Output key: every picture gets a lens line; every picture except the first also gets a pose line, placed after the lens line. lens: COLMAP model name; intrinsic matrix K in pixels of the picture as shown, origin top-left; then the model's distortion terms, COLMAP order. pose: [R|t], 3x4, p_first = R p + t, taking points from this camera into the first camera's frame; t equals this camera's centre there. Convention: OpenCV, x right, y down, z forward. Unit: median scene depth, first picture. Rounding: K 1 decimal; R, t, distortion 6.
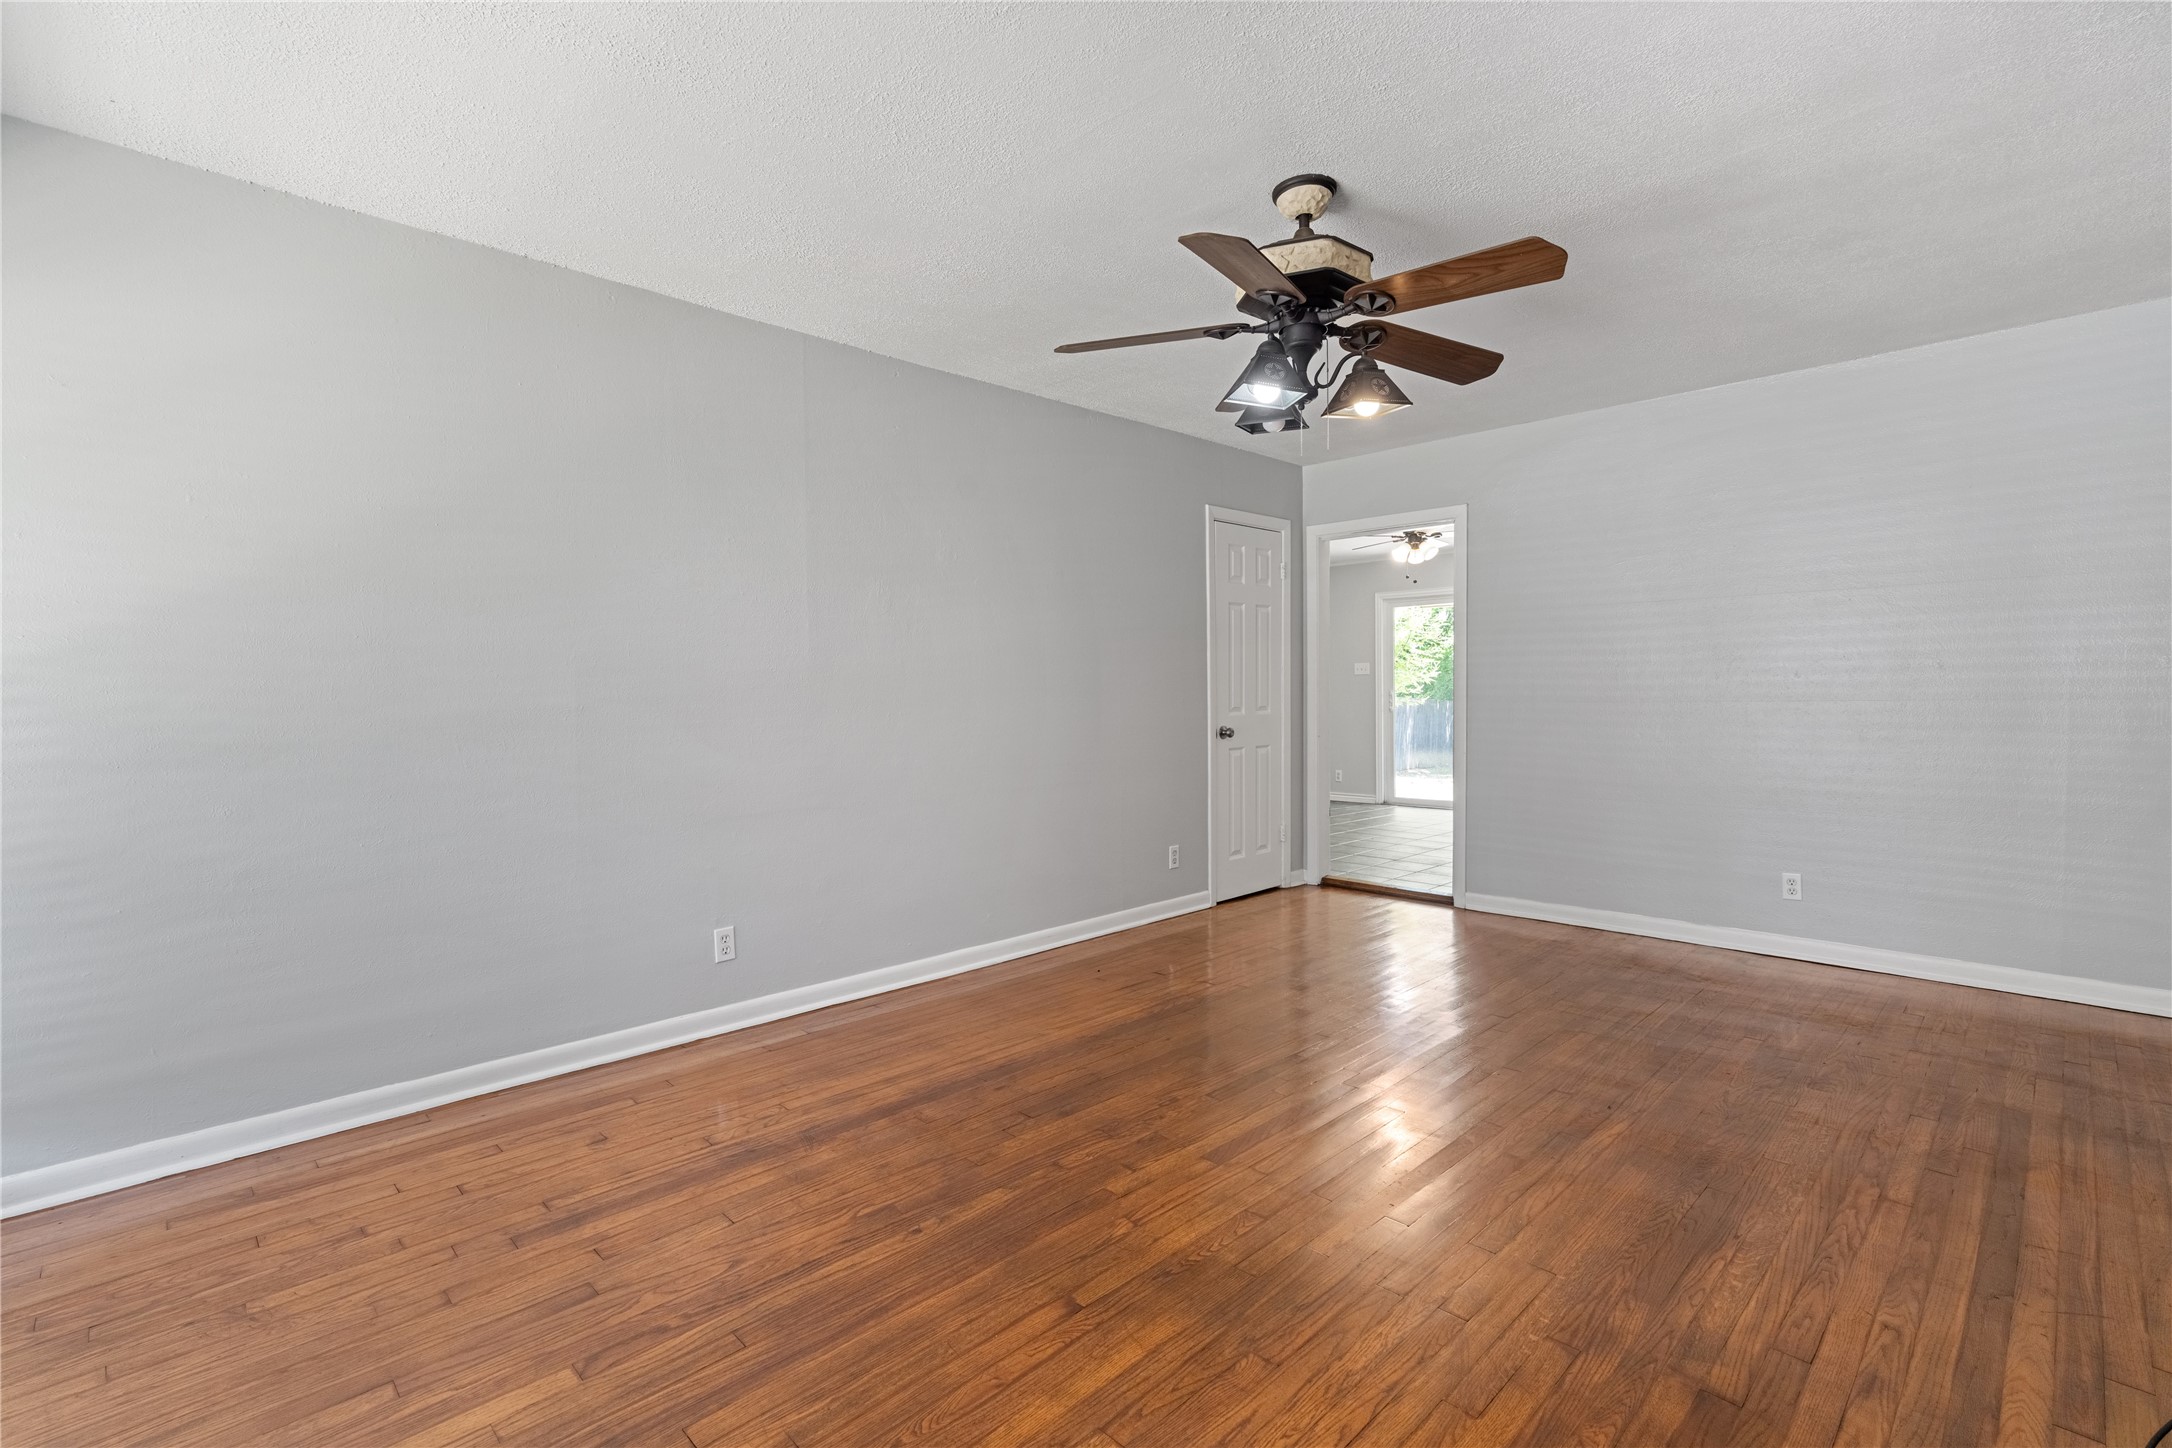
lens RADIAL K [[996.1, 0, 1086.0], [0, 996.1, 724.0], [0, 0, 1]] dist [-0.002121, -0.000203]
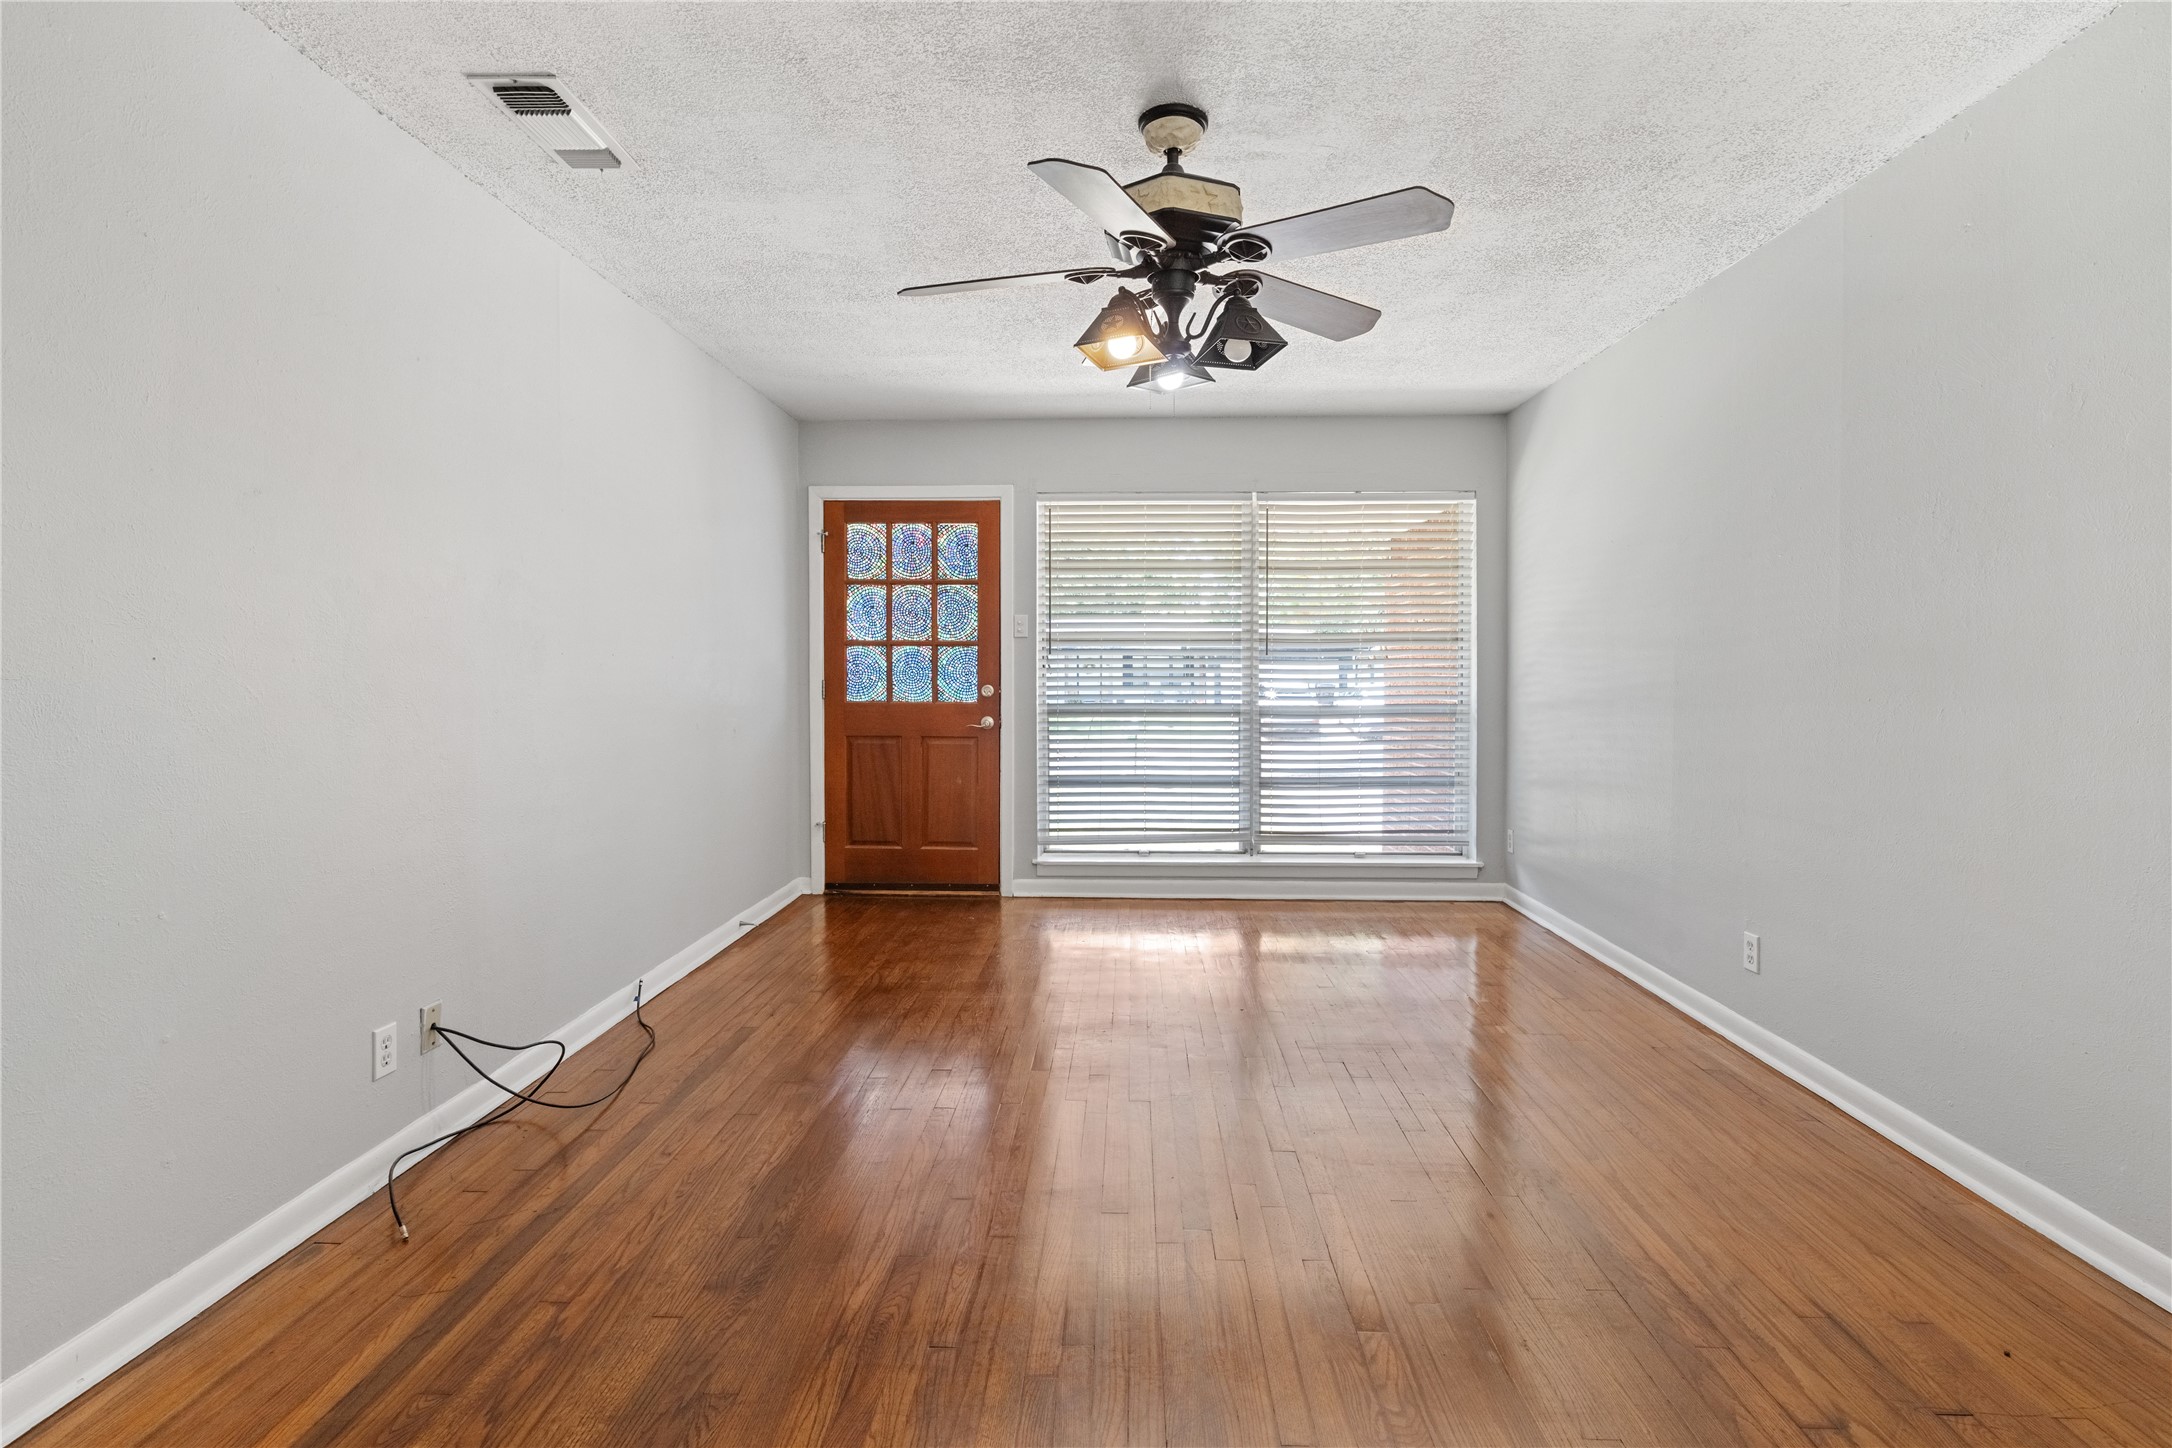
lens RADIAL K [[1002.8, 0, 1091.1], [0, 1002.8, 690.3], [0, 0, 1]] dist [-0.000711, 0.000144]
pose [[-0.730510, 0.023603, -0.682494, 1.026557], [-0.014984, 0.998608, 0.050574, -0.078759], [0.682738, 0.047172, -0.729139, 1.857701]]
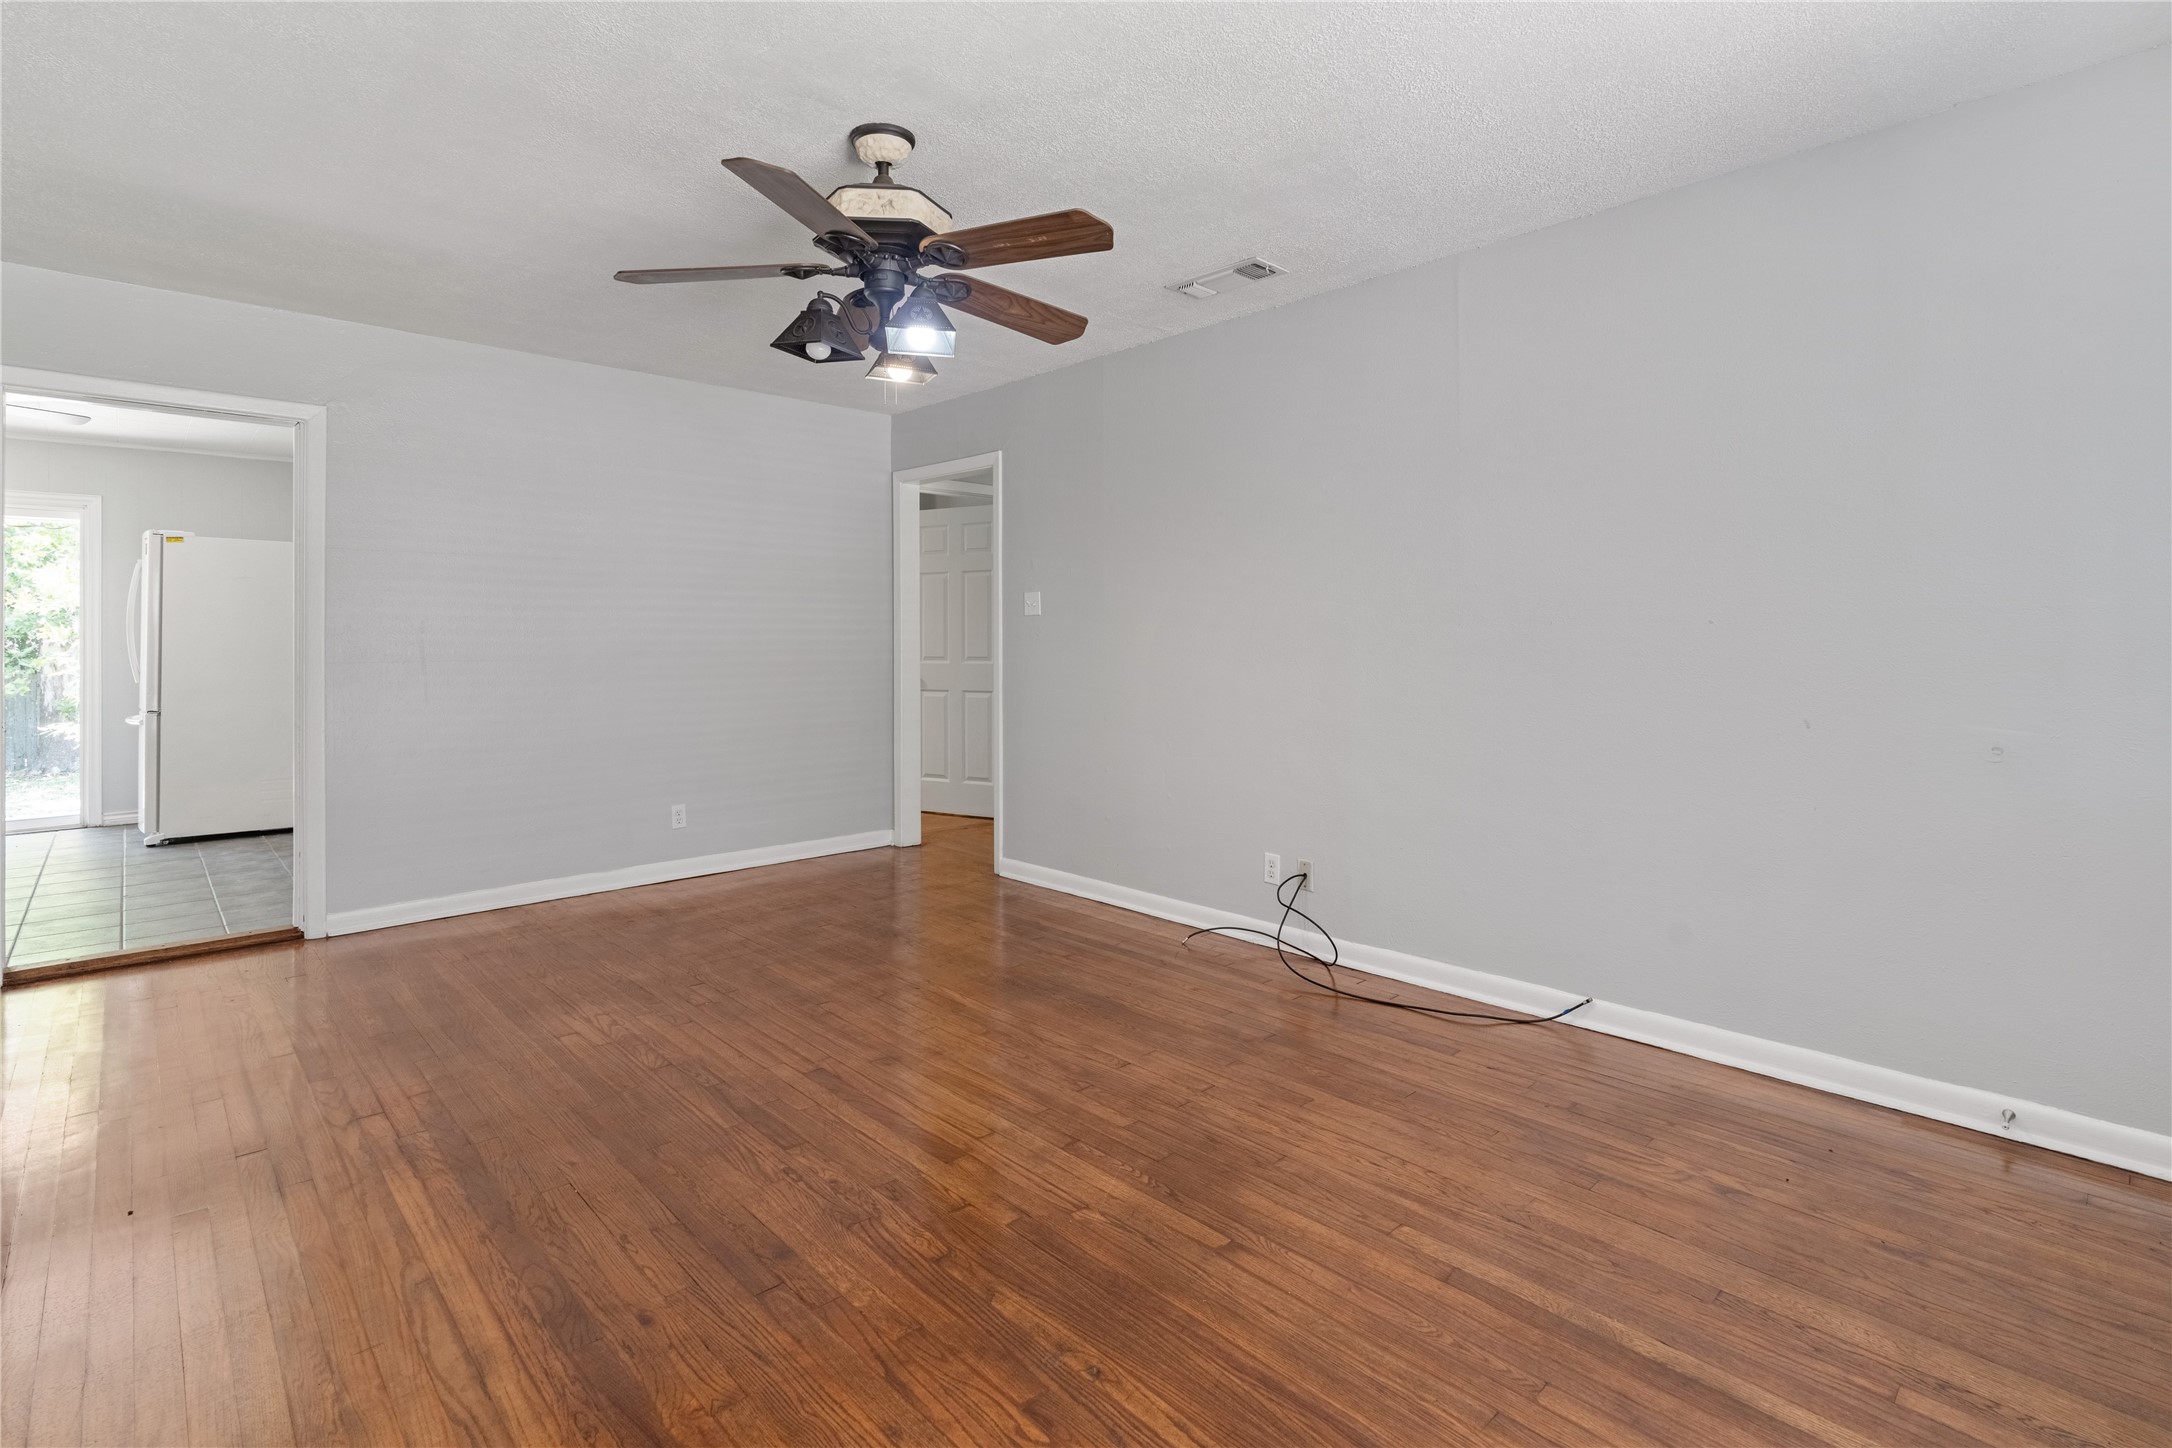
lens RADIAL K [[1015.3, 0, 1080.2], [0, 1015.3, 650.3], [0, 0, 1]] dist [0.000923, 0.001264]
pose [[0.016664, 0.001710, 0.999860, -0.875082], [0.032093, 0.999482, -0.002244, -0.027612], [-0.999346, 0.032126, 0.016600, 0.919205]]
